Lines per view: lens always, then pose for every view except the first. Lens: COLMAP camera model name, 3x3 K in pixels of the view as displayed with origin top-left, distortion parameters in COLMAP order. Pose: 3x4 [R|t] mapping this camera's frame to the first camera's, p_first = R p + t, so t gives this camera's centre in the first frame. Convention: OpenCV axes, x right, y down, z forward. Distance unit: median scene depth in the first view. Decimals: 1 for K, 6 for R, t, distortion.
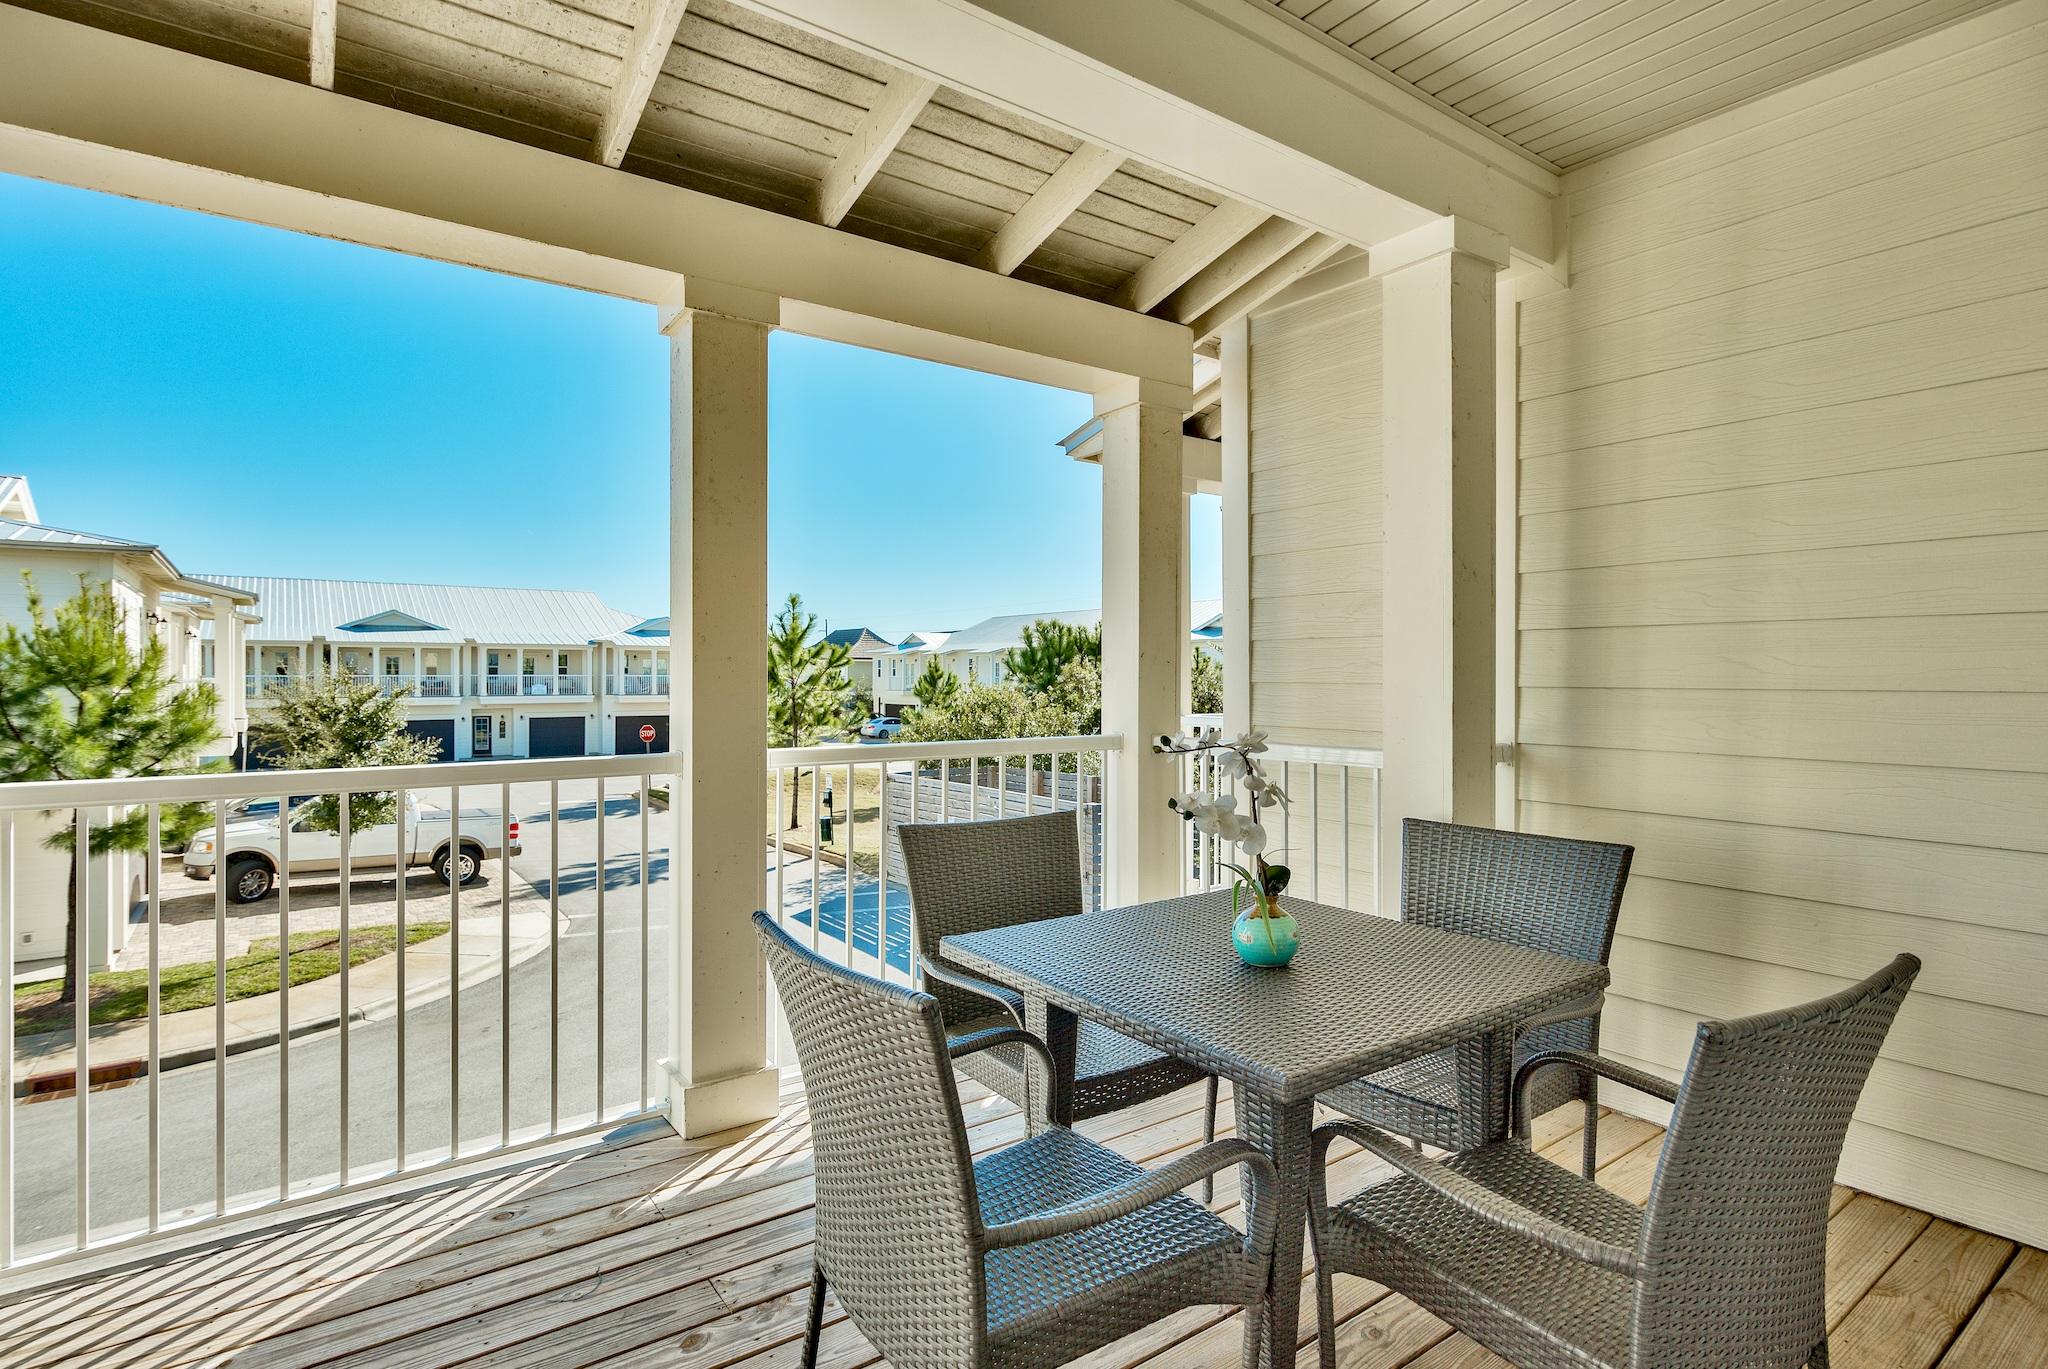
lens RADIAL K [[1020.0, 0, 1019.0], [0, 1020.0, 679.6], [0, 0, 1]] dist [0.000455, -0.001252]
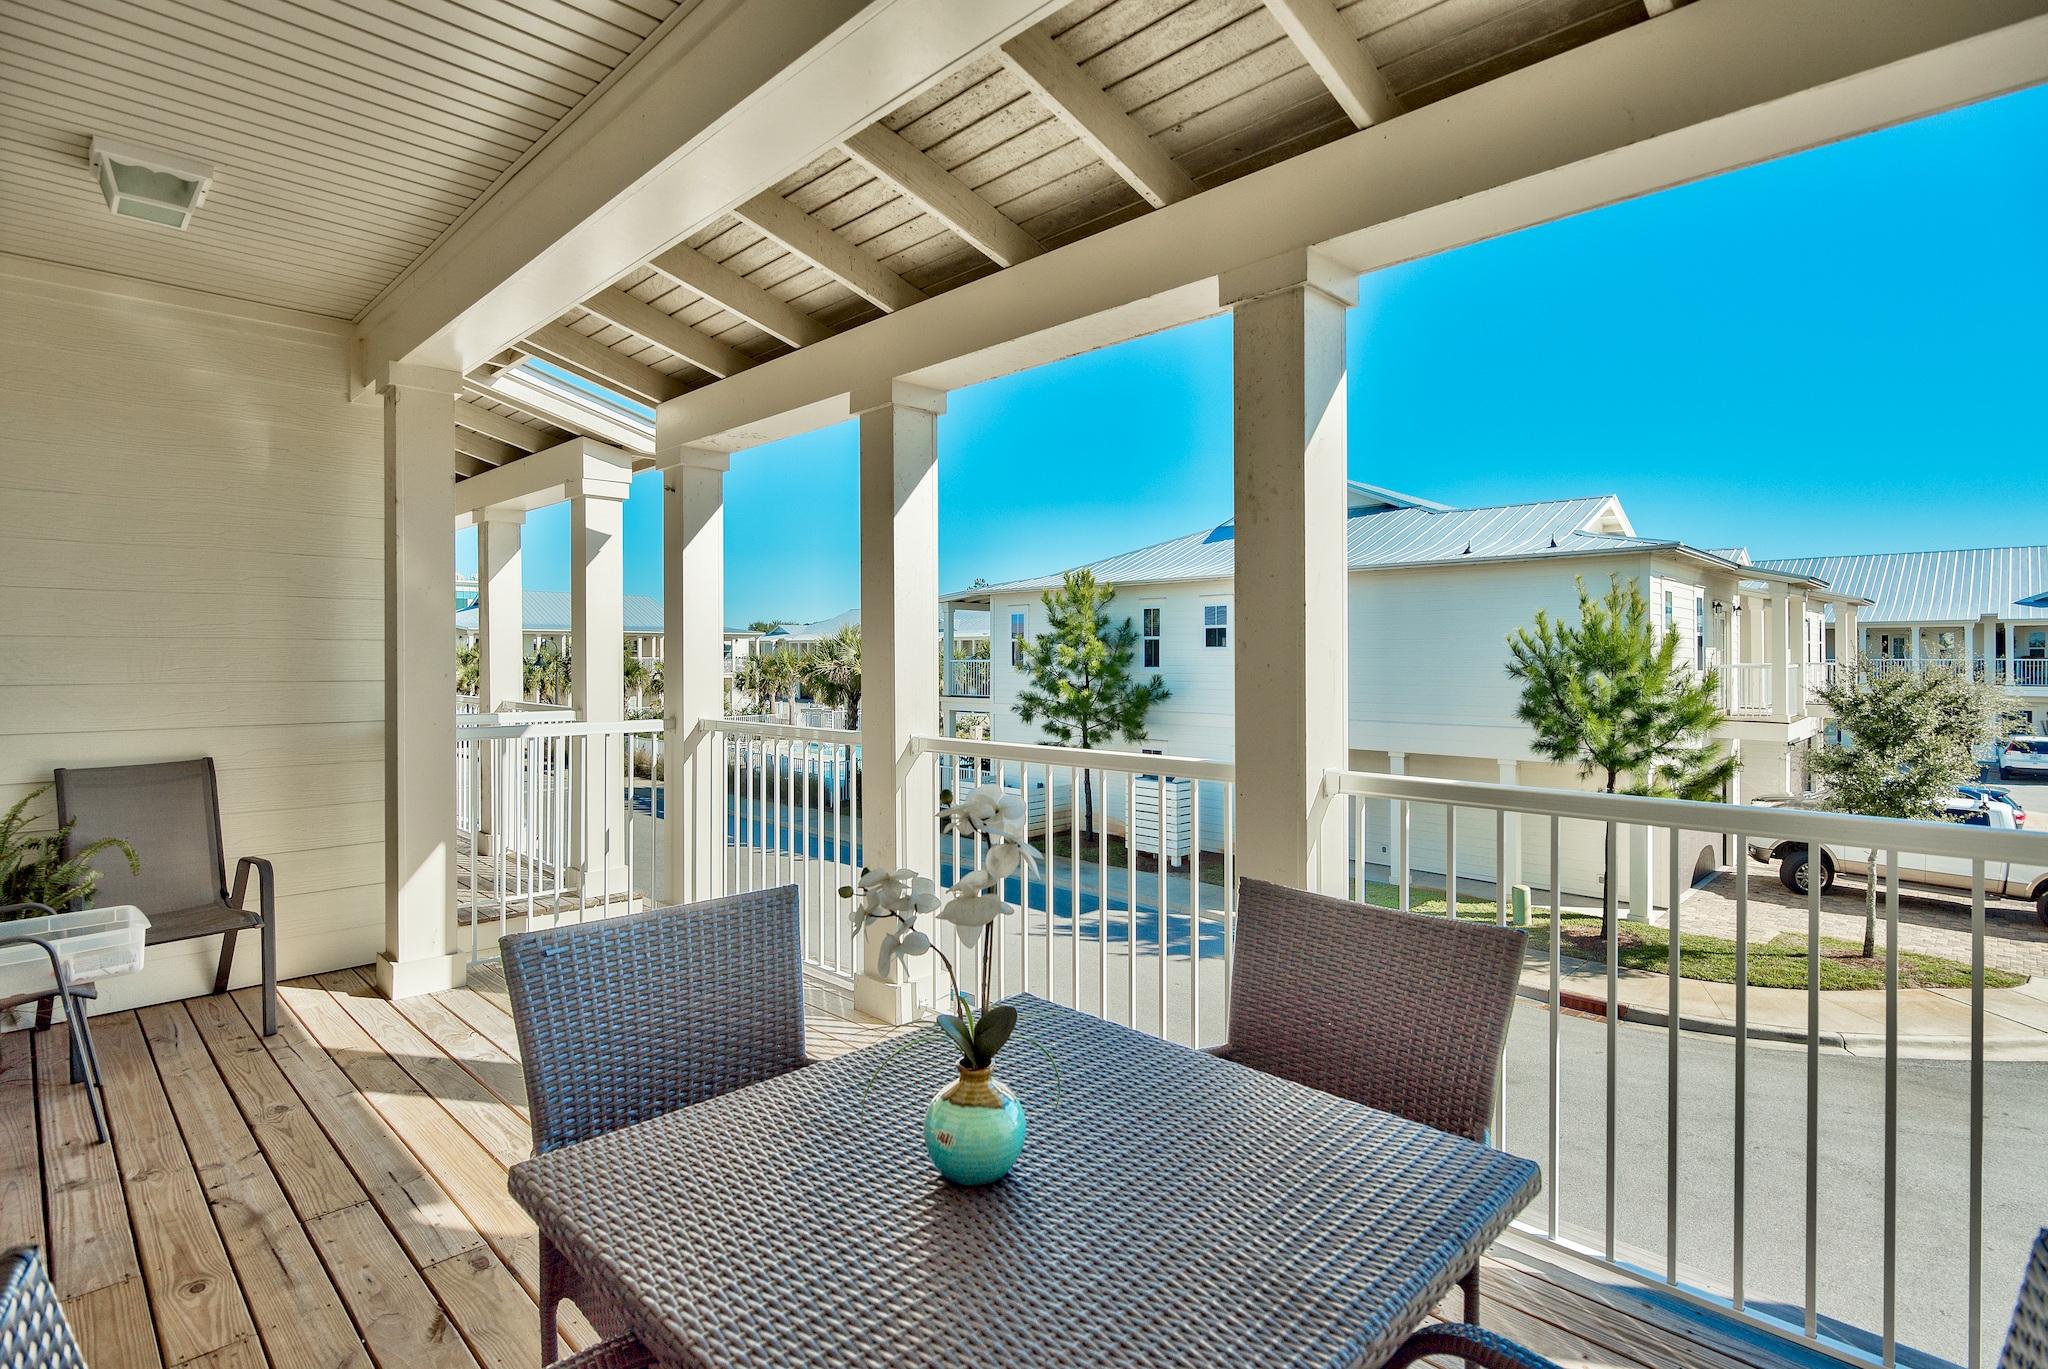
lens RADIAL K [[1020.0, 0, 1003.3], [0, 1020.0, 656.1], [0, 0, 1]] dist [0.000455, -0.001252]
pose [[0.162682, 0.000428, -0.986679, 0.113389], [-0.005737, 0.999983, -0.000512, -0.005569], [0.986662, 0.005744, 0.162681, 0.119867]]
